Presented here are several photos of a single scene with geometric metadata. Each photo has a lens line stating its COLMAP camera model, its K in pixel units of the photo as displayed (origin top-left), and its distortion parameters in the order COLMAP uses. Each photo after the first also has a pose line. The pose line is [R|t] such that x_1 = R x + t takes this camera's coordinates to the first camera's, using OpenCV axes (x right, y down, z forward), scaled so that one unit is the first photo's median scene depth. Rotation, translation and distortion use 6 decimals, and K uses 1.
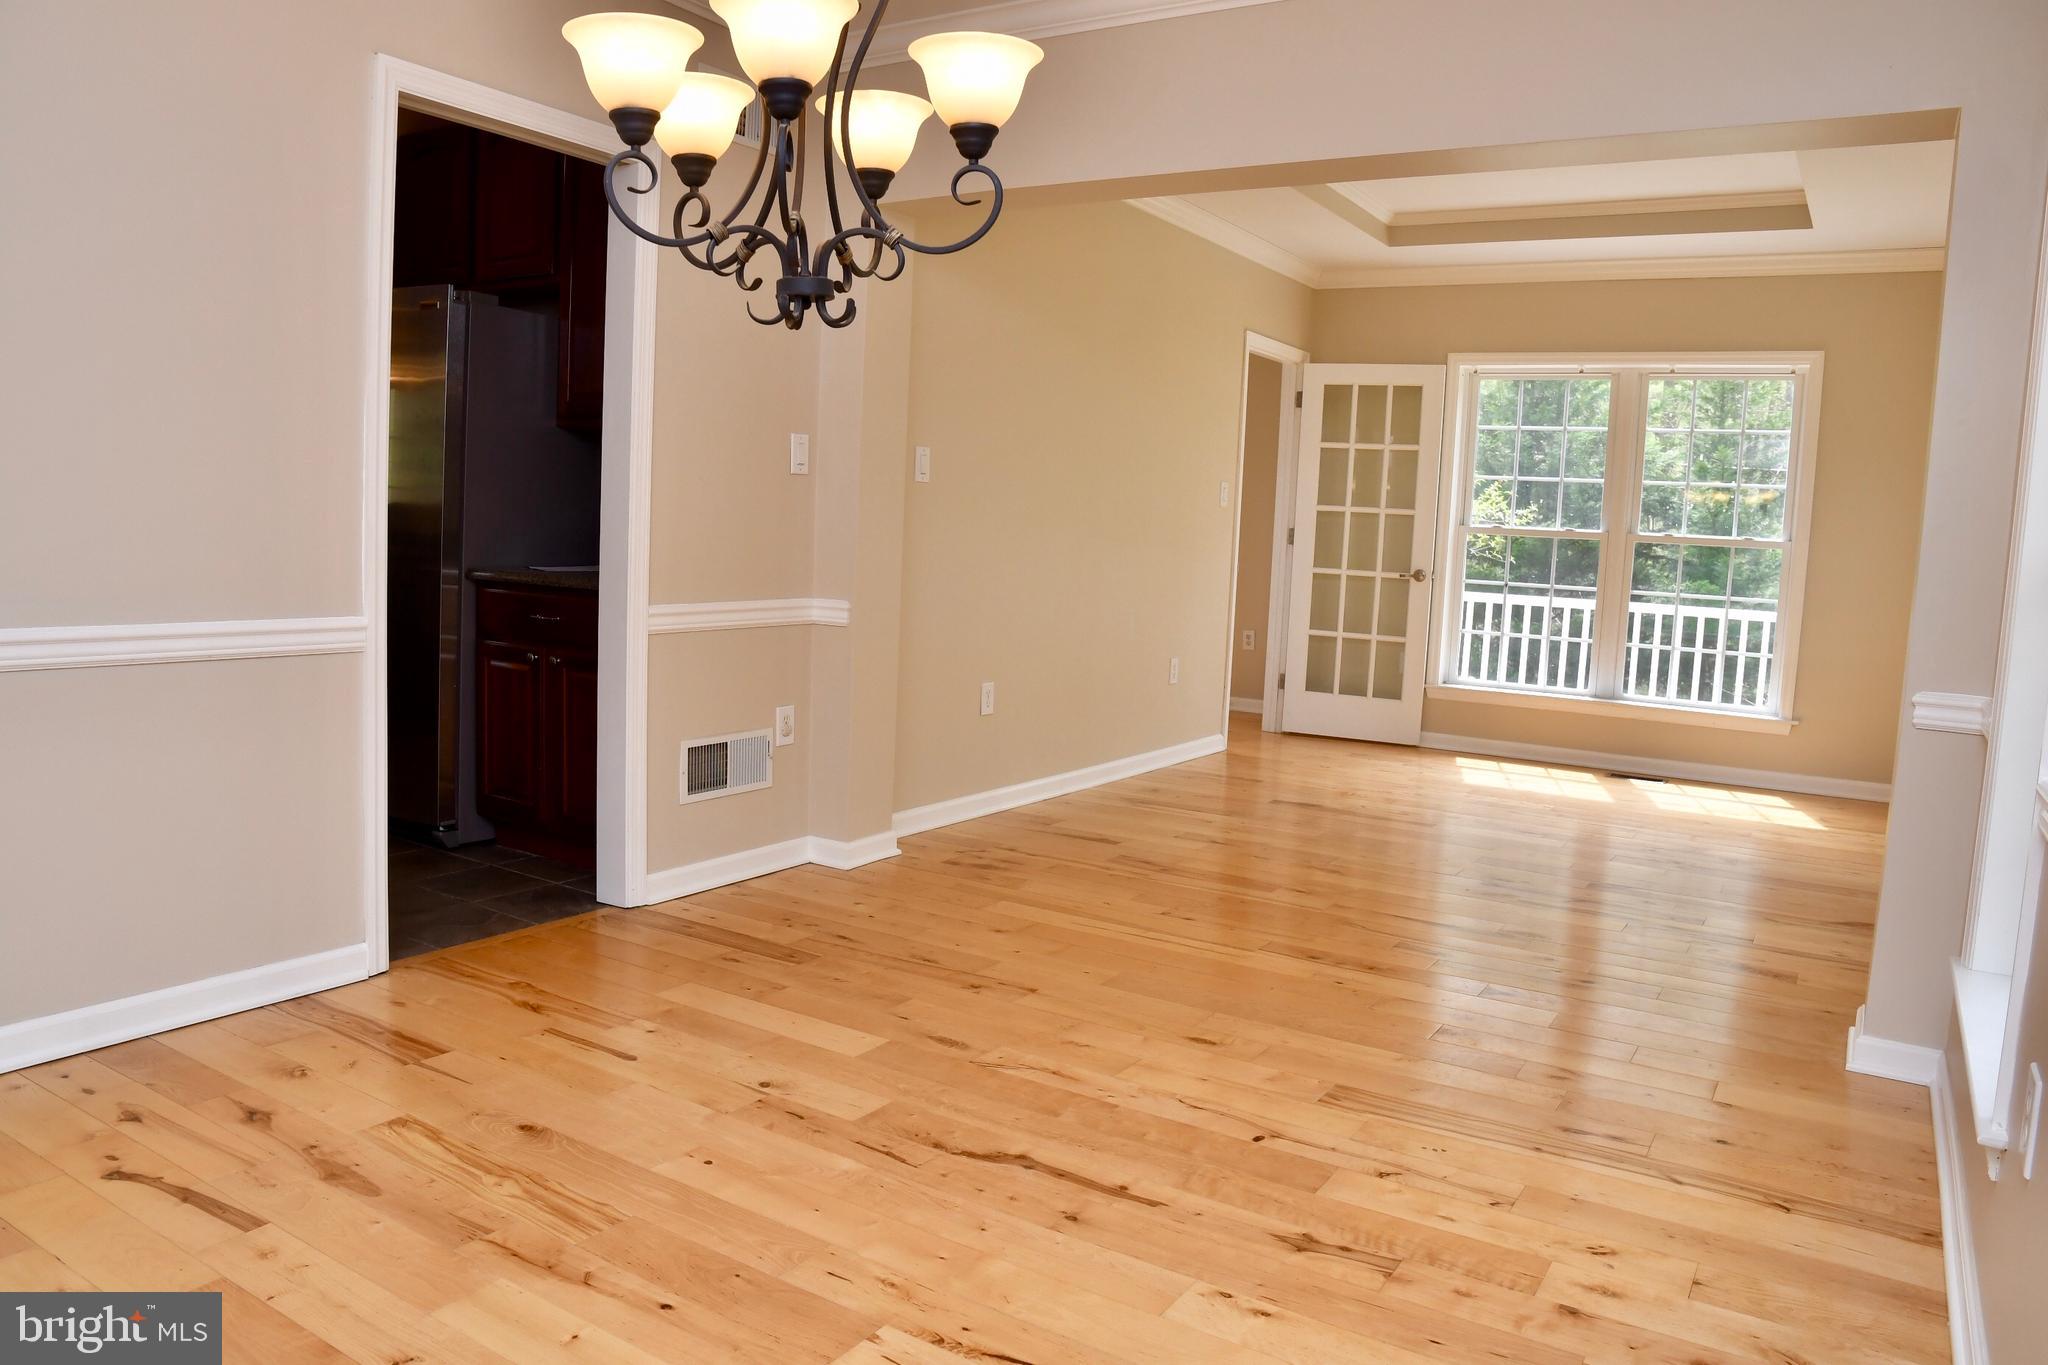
lens RADIAL K [[1490.5, 0, 1023.4], [0, 1490.5, 606.9], [0, 0, 1]] dist [-0.114234, 0.080409]
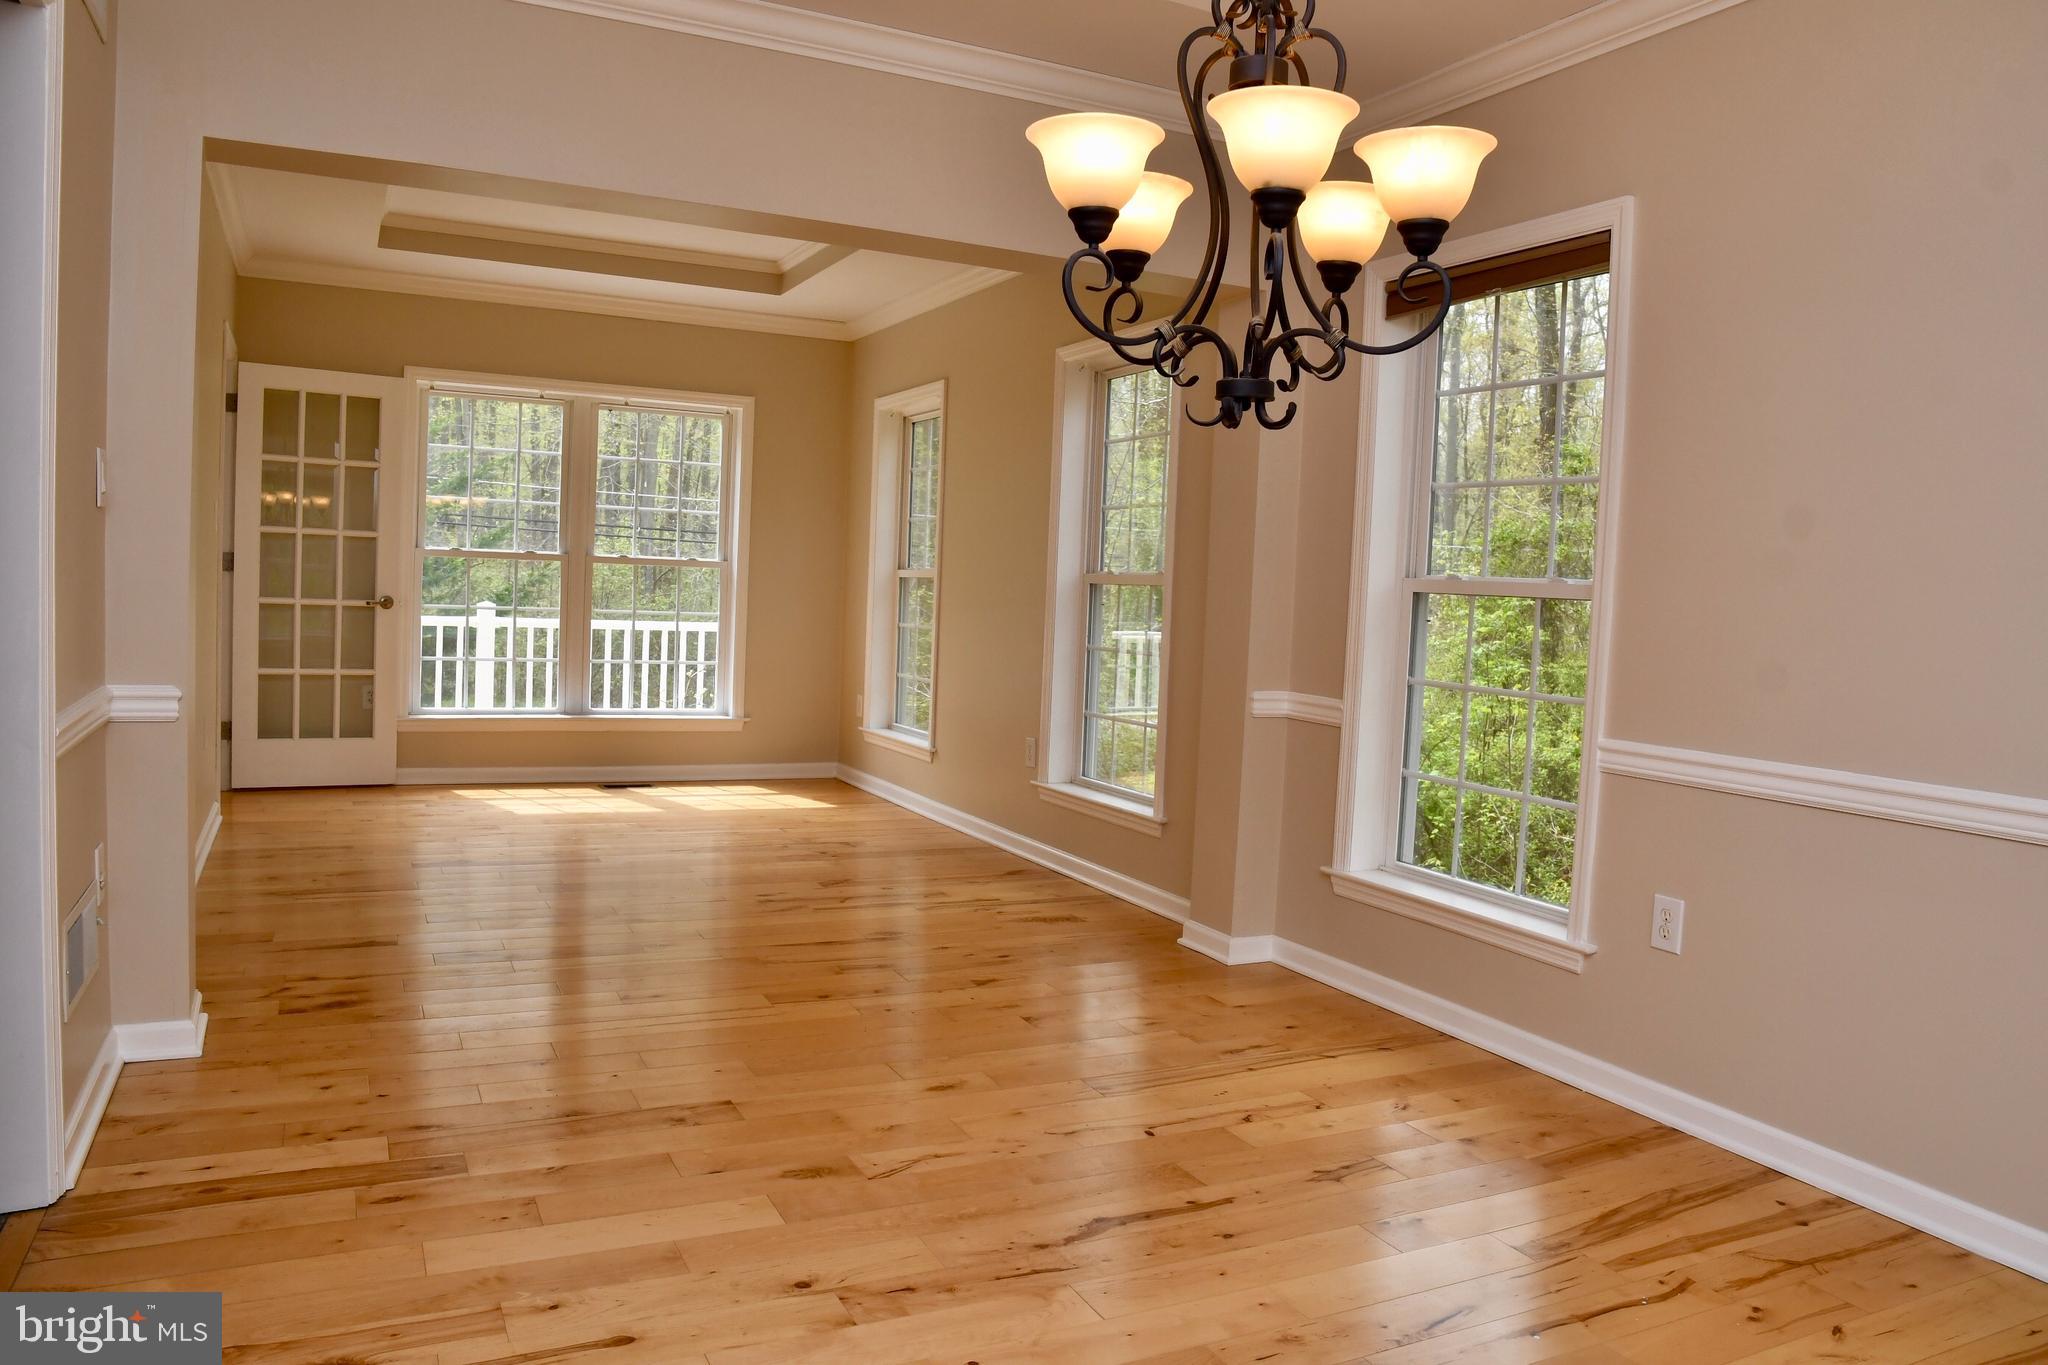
lens RADIAL K [[1490.5, 0, 1023.4], [0, 1490.5, 606.9], [0, 0, 1]] dist [-0.114234, 0.080409]
pose [[0.516410, -0.041656, 0.855328, -0.333941], [0.033705, 0.999031, 0.028305, -0.032788], [-0.855678, 0.014212, 0.517313, 0.189340]]
